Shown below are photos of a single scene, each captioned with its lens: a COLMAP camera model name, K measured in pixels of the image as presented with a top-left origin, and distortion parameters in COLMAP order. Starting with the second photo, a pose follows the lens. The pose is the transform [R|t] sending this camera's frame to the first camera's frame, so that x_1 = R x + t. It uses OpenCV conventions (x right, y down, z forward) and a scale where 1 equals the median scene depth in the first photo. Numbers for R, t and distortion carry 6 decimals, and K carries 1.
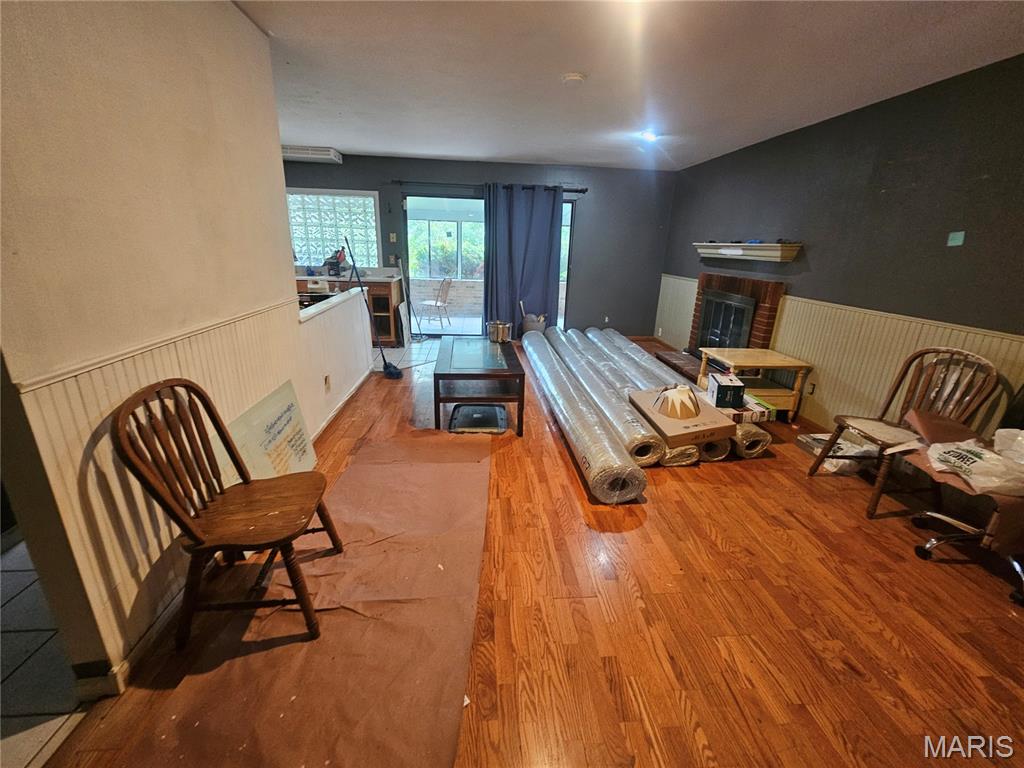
lens RADIAL K [[417.5, 0, 512.8], [0, 417.5, 372.9], [0, 0, 1]] dist [-0.000156, 0.000071]
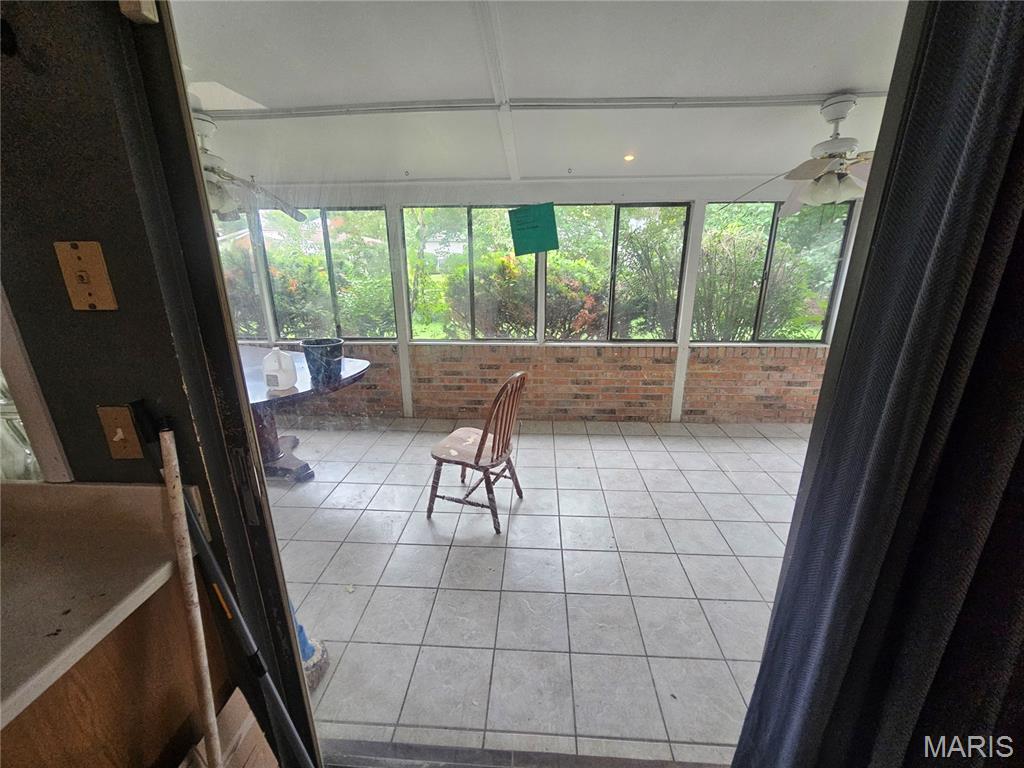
lens RADIAL K [[417.5, 0, 512.8], [0, 417.5, 372.9], [0, 0, 1]] dist [-0.000156, 0.000071]
pose [[0.988302, 0.001198, -0.152505, -0.140320], [-0.002310, 0.999972, -0.007116, -0.291532], [0.152492, 0.007385, 0.988277, 0.886830]]
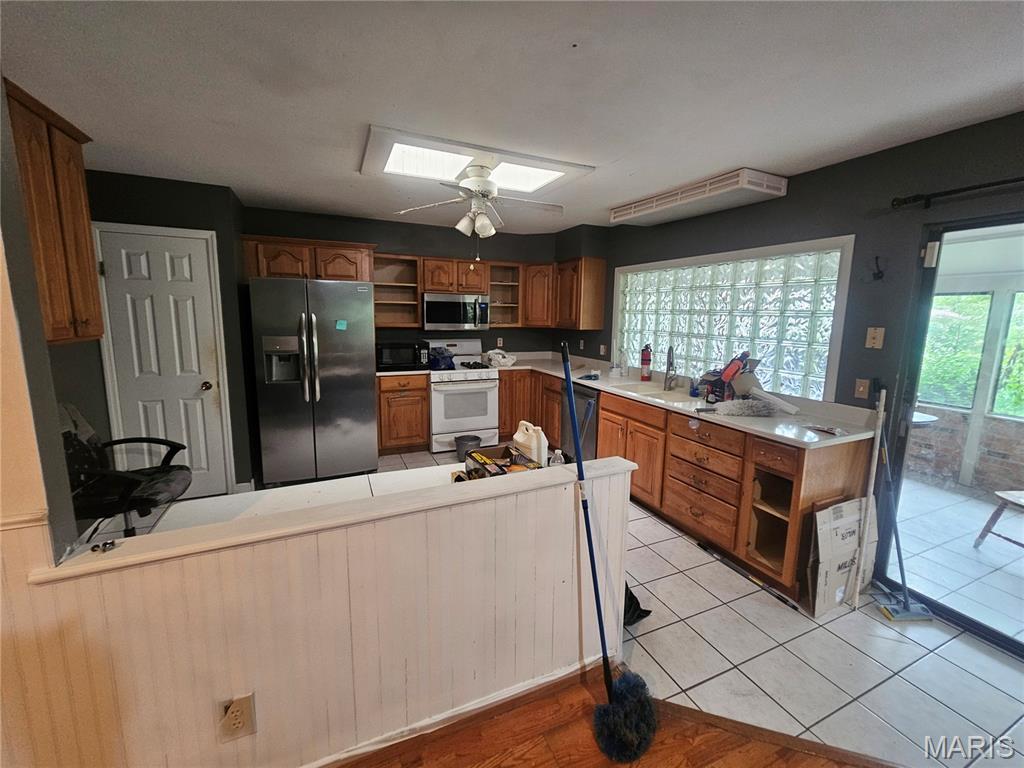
lens RADIAL K [[417.5, 0, 512.8], [0, 417.5, 372.9], [0, 0, 1]] dist [-0.000156, 0.000071]
pose [[0.326875, 0.111297, -0.938491, -0.016293], [-0.286429, 0.958002, 0.013848, -0.193755], [0.900617, 0.264284, 0.345026, 0.544893]]
